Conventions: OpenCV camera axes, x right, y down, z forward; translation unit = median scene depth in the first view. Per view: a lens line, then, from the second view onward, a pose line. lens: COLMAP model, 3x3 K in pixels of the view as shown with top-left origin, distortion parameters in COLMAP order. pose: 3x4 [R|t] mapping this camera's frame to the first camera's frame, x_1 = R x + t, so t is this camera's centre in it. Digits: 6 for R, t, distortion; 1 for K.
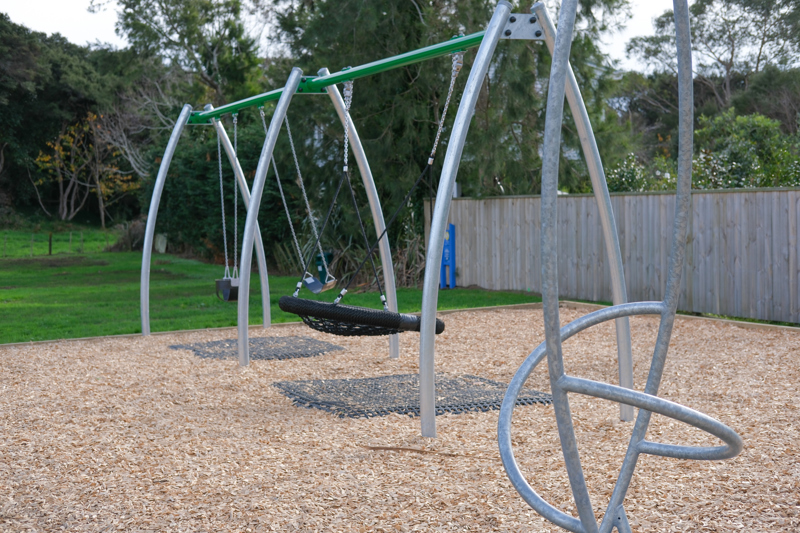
lens RADIAL K [[1258.7, 0, 401.0], [0, 1258.7, 265.9], [0, 0, 1]] dist [0.013634, 0.000000]
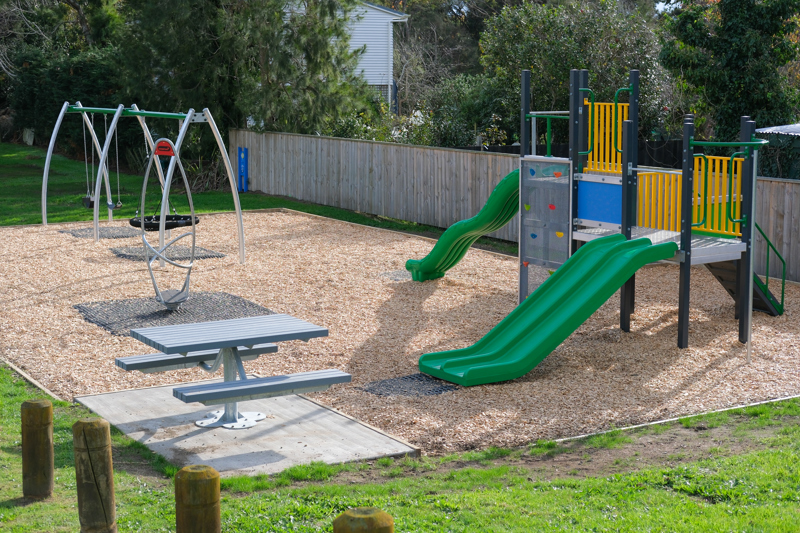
lens RADIAL K [[1258.7, 0, 399.0], [0, 1258.7, 267.9], [0, 0, 1]] dist [0.013634, 0.000000]
pose [[0.994343, 0.011906, 0.105547, 0.123881], [-0.021840, 0.995383, 0.093463, -0.066641], [-0.103947, -0.095240, 0.990012, -0.904270]]
